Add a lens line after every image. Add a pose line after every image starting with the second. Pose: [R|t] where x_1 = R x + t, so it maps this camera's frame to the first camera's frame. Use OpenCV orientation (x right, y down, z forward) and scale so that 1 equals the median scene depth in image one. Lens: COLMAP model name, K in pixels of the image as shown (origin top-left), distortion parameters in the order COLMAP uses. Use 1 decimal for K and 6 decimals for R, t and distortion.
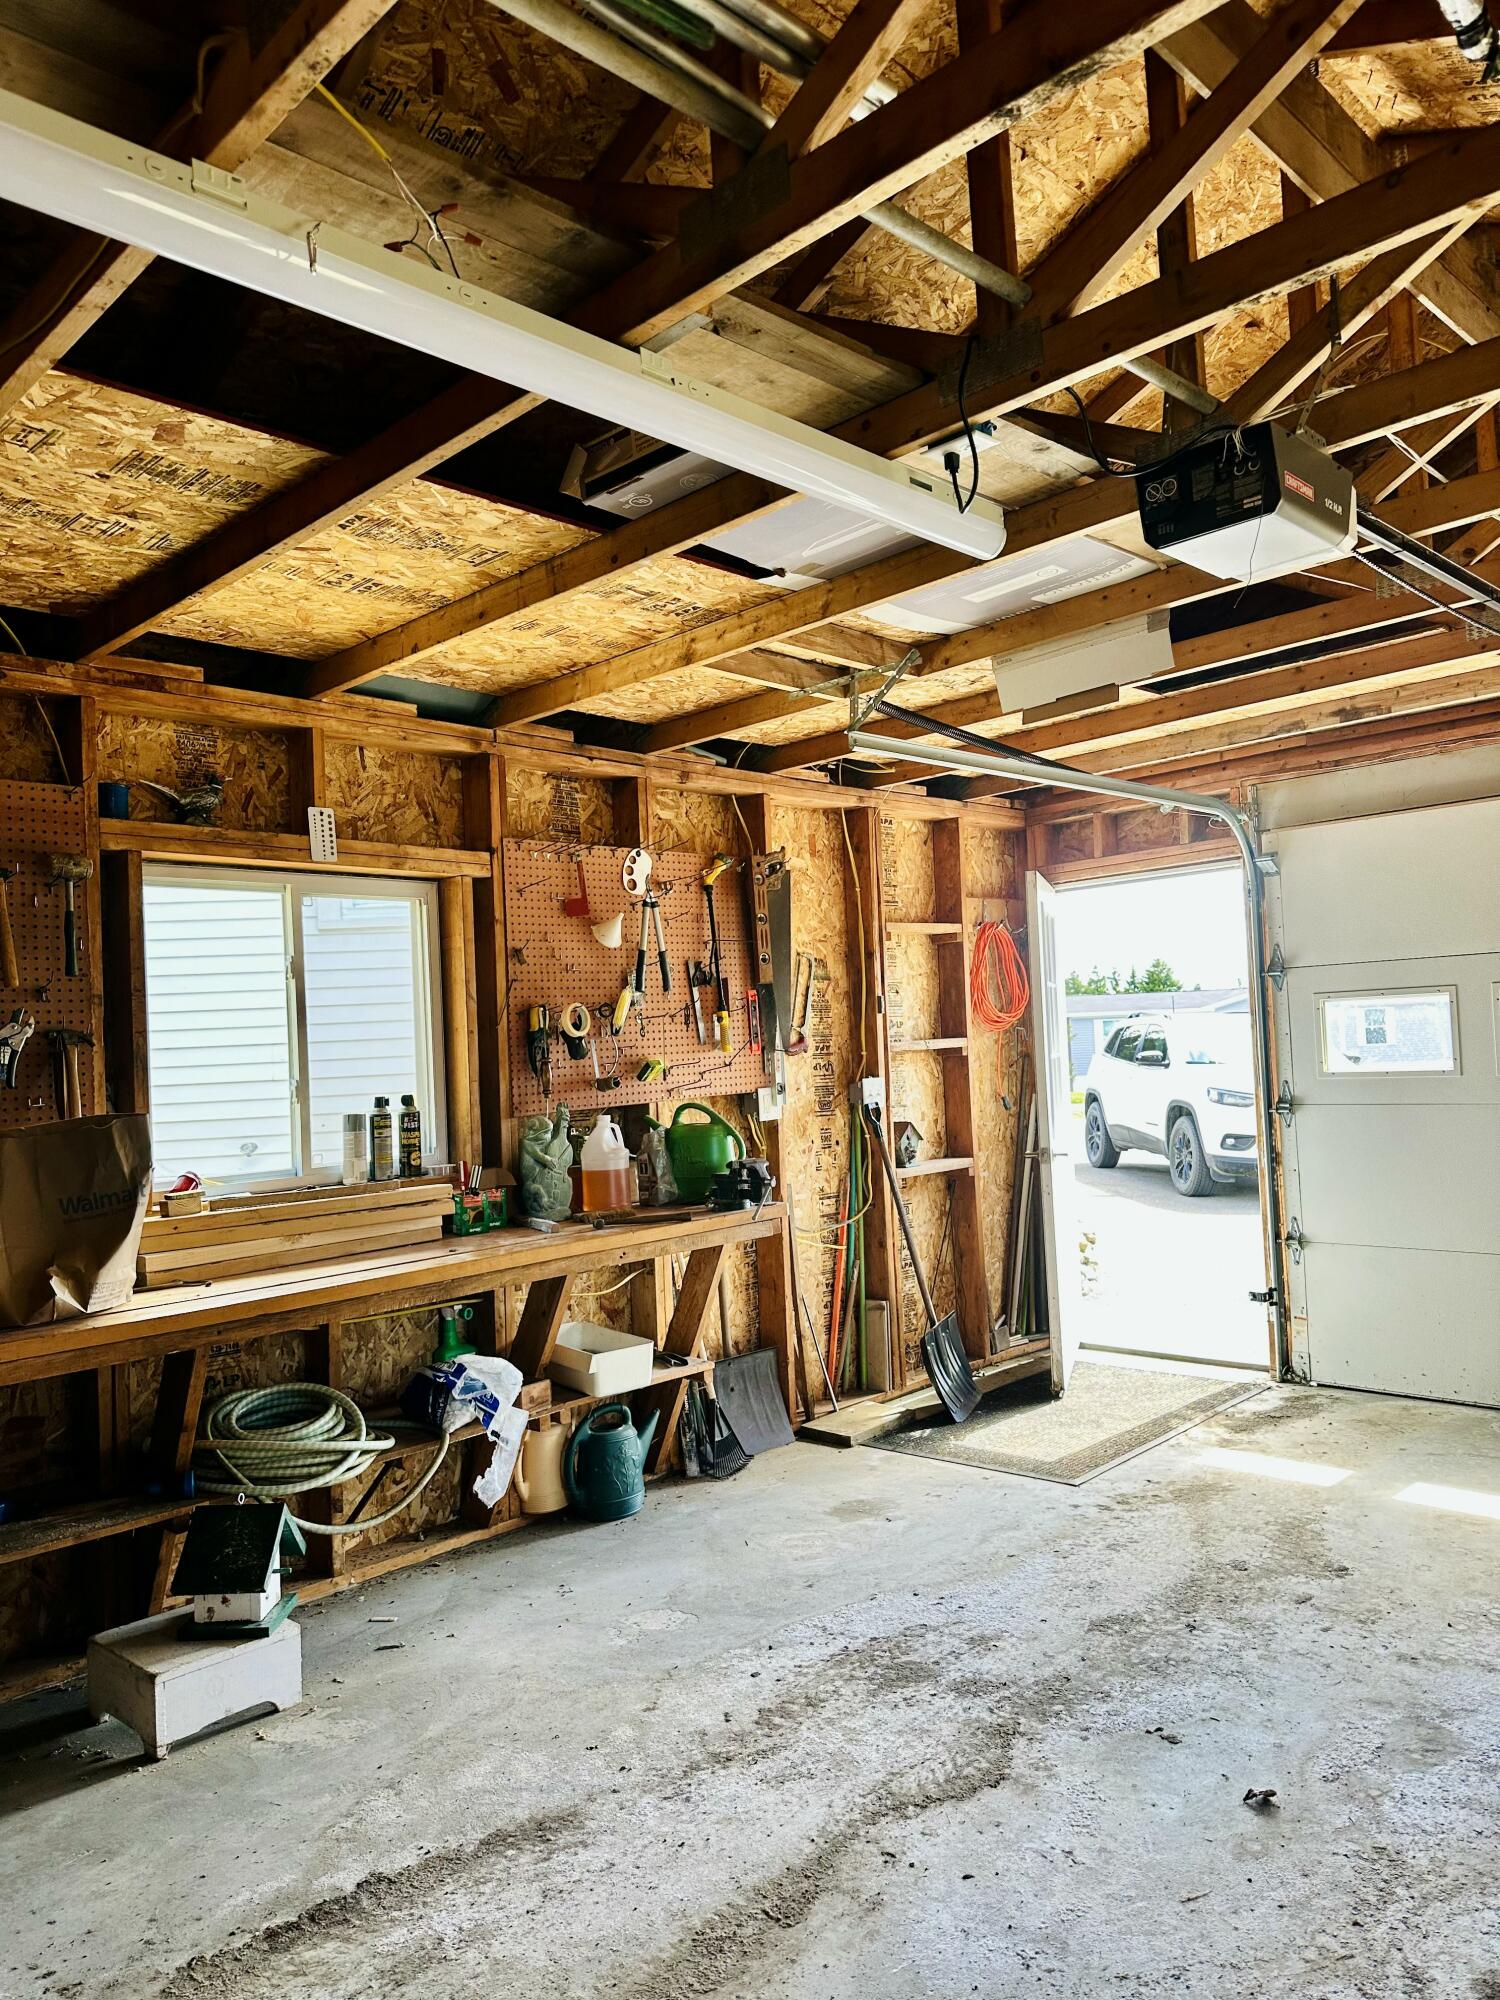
lens RADIAL K [[1399.9, 0, 748.8], [0, 1399.9, 1003.4], [0, 0, 1]] dist [0.044061, -0.025255]
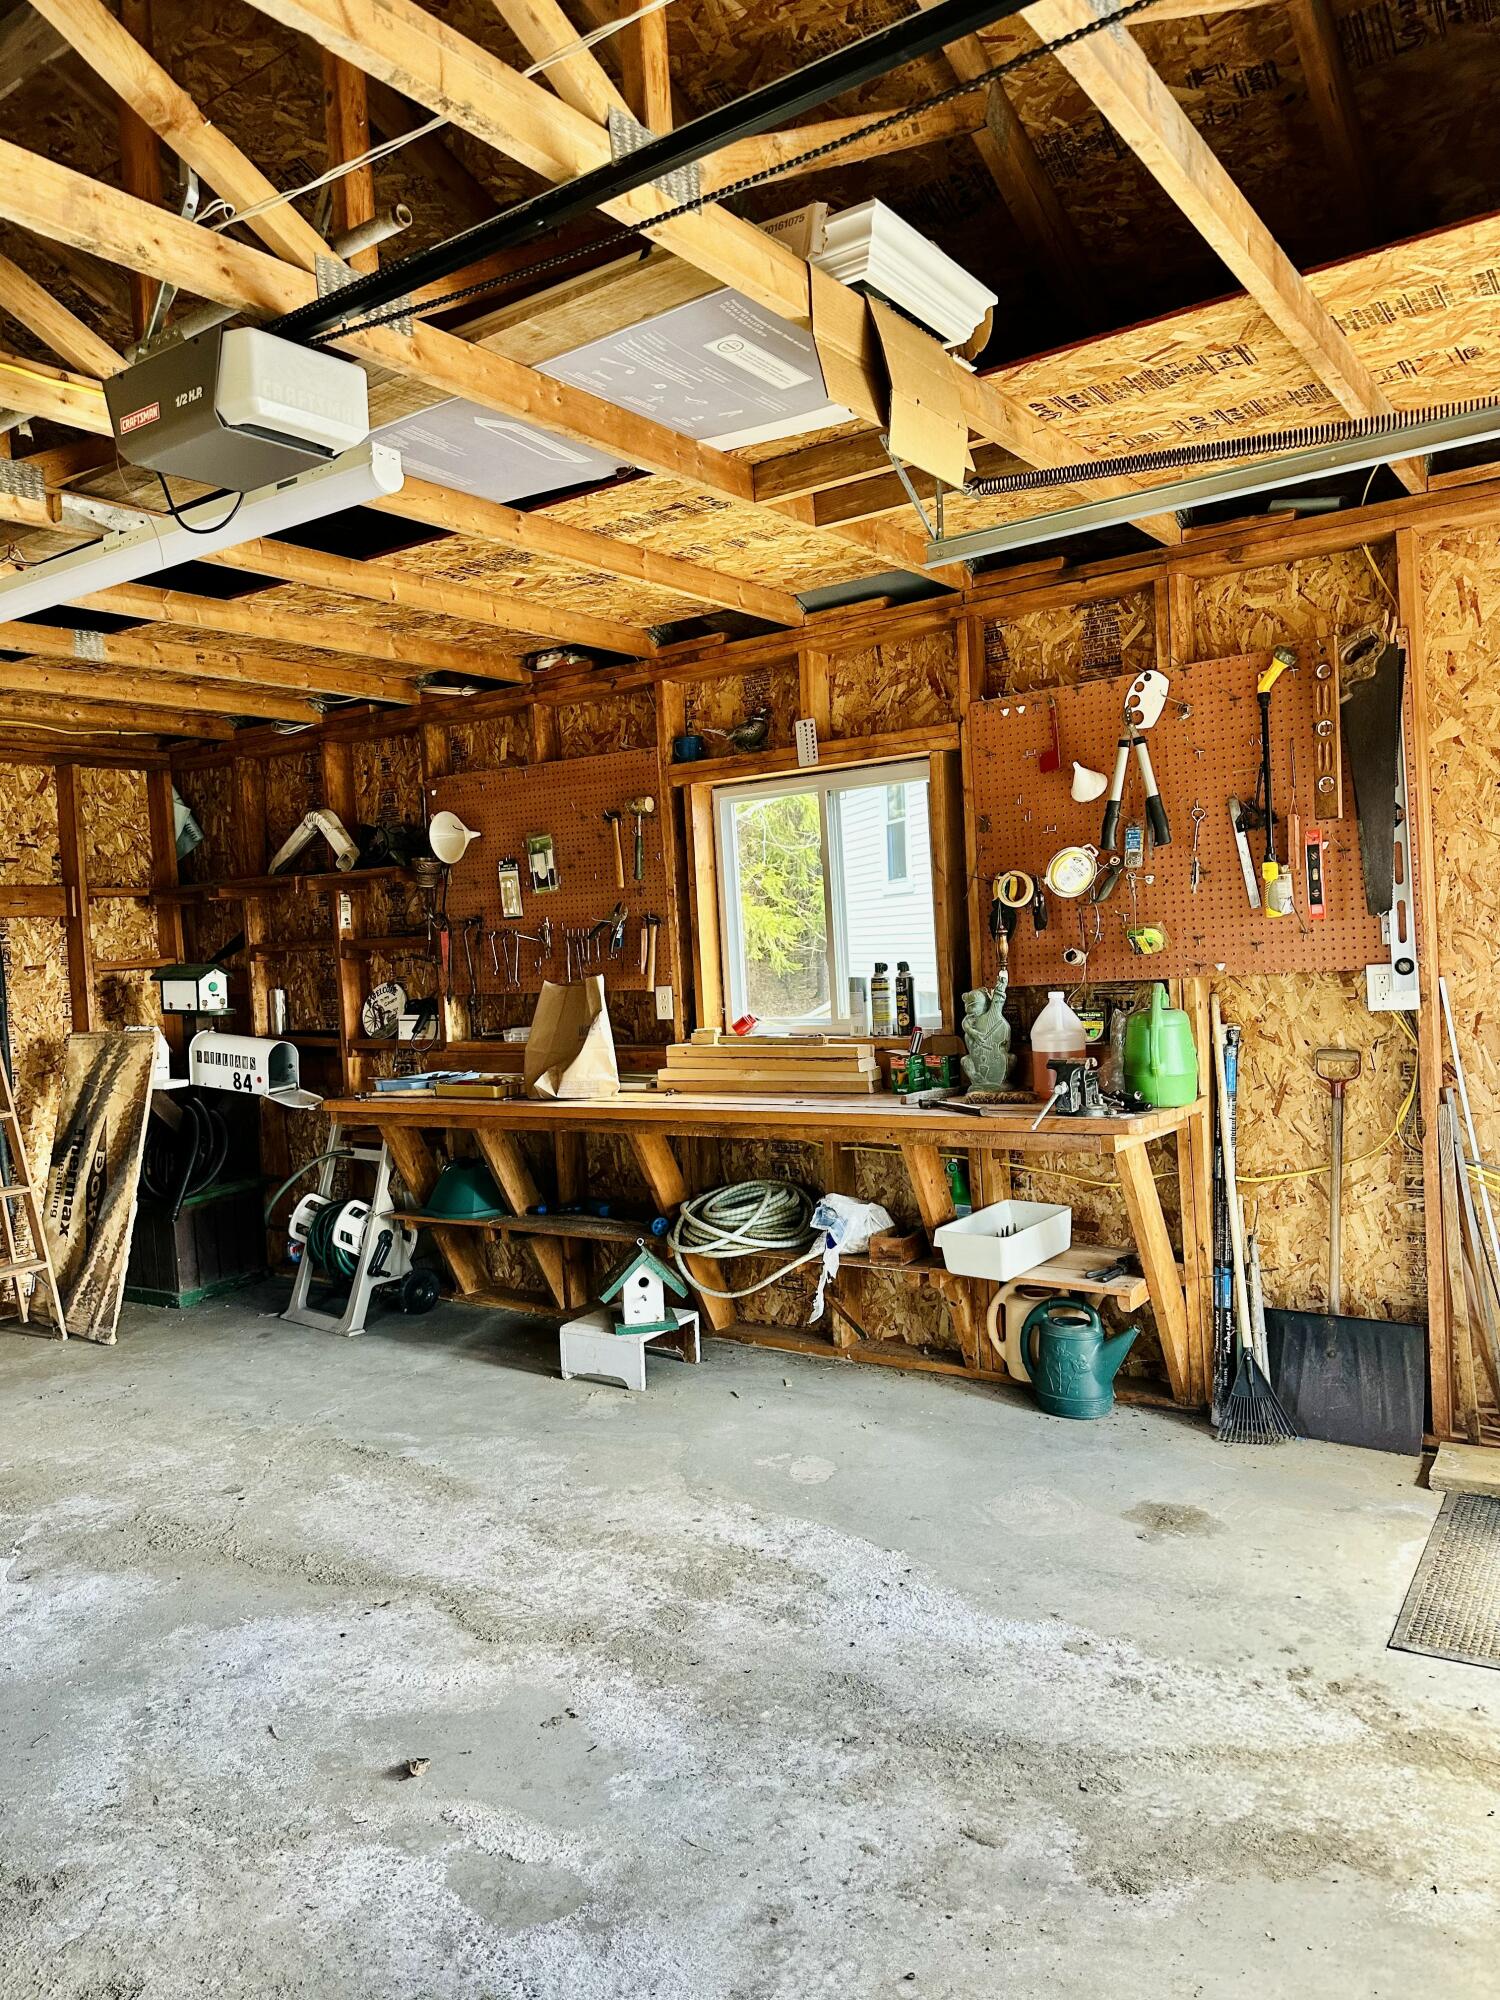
lens RADIAL K [[1399.9, 0, 745.4], [0, 1399.9, 993.1], [0, 0, 1]] dist [0.044061, -0.025255]
pose [[0.171865, 0.076551, -0.982142, 0.953313], [0.091960, 0.991376, 0.093363, -0.028509], [0.980819, -0.106364, 0.163343, 0.811437]]
